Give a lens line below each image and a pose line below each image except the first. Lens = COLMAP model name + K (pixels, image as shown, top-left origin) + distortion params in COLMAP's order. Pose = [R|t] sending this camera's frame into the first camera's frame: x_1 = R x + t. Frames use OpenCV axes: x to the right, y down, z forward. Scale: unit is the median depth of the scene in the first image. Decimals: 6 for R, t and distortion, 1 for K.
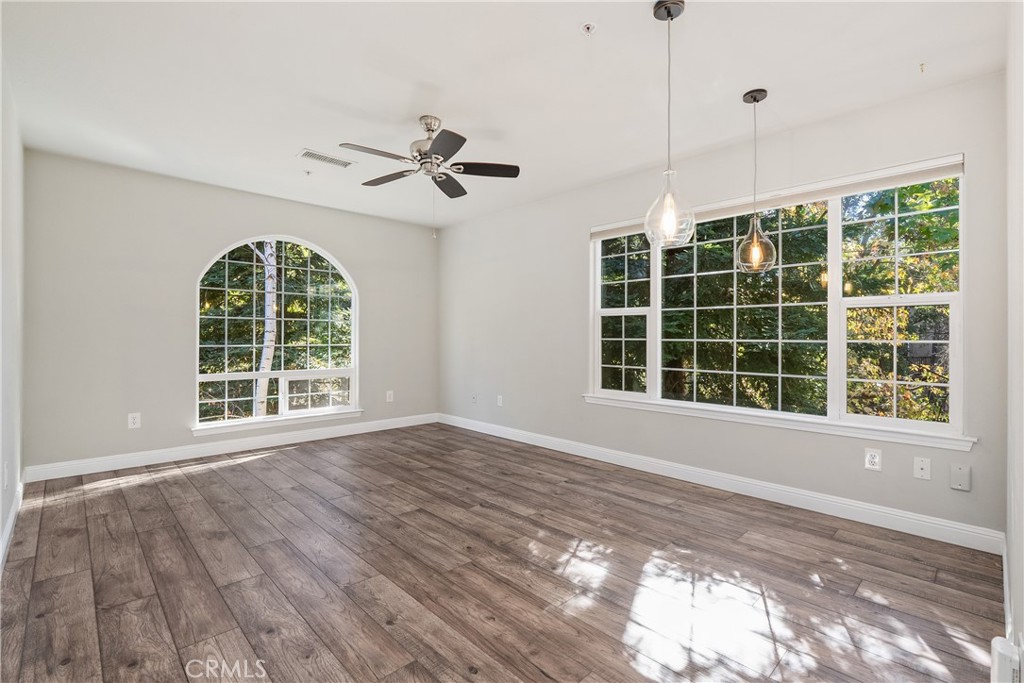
lens RADIAL K [[458.9, 0, 536.3], [0, 458.9, 333.5], [0, 0, 1]] dist [-0.000973, 0.000058]
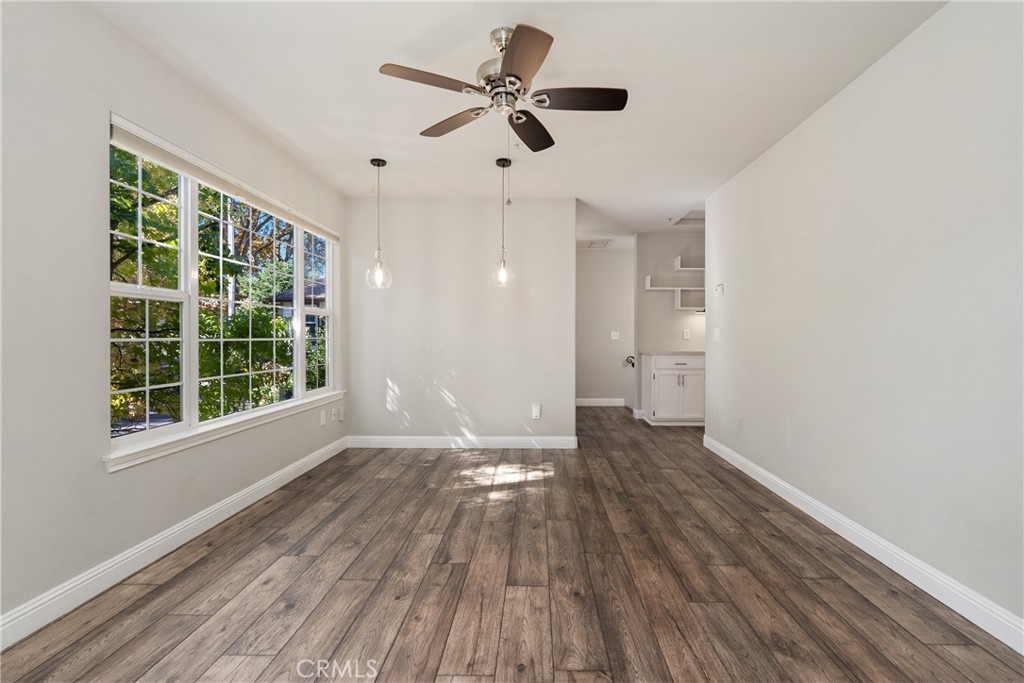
lens RADIAL K [[458.9, 0, 536.3], [0, 458.9, 333.5], [0, 0, 1]] dist [-0.000973, 0.000058]
pose [[-0.682594, -0.000076, 0.730798, -0.915773], [-0.008781, 0.999929, -0.008097, 0.007578], [-0.730745, -0.011944, -0.682546, 1.681088]]
